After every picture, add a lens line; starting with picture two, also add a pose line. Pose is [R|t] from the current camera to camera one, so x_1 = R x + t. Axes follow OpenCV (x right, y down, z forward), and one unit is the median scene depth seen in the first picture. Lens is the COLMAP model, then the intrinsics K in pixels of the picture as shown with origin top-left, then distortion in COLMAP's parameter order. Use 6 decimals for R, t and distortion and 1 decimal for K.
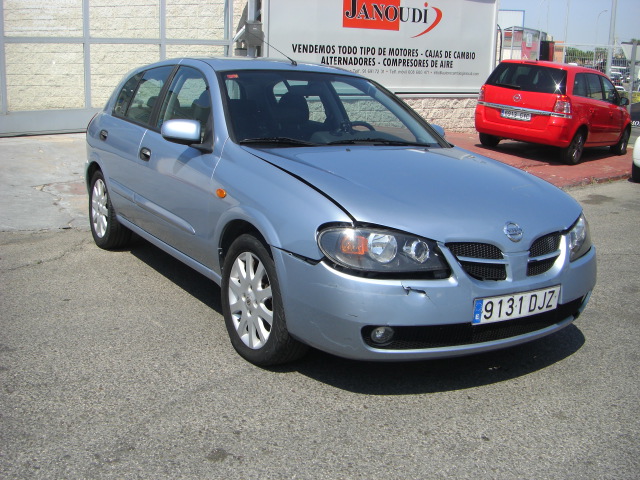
lens RADIAL K [[743.0, 0, 320.0], [0, 743.0, 240.0], [0, 0, 1]] dist [-0.120214, 0.030951]
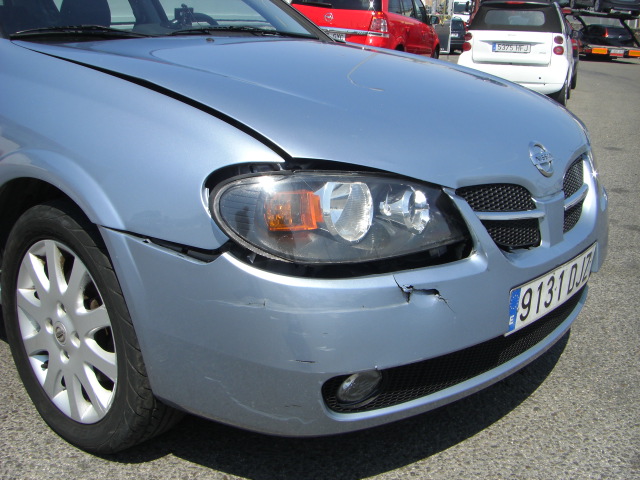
lens RADIAL K [[743.0, 0, 320.0], [0, 743.0, 240.0], [0, 0, 1]] dist [-0.120214, 0.030951]
pose [[0.956277, -0.104419, 0.273187, -0.060301], [0.083319, 0.992651, 0.087762, -0.012956], [-0.280343, -0.061163, 0.957949, 0.504471]]
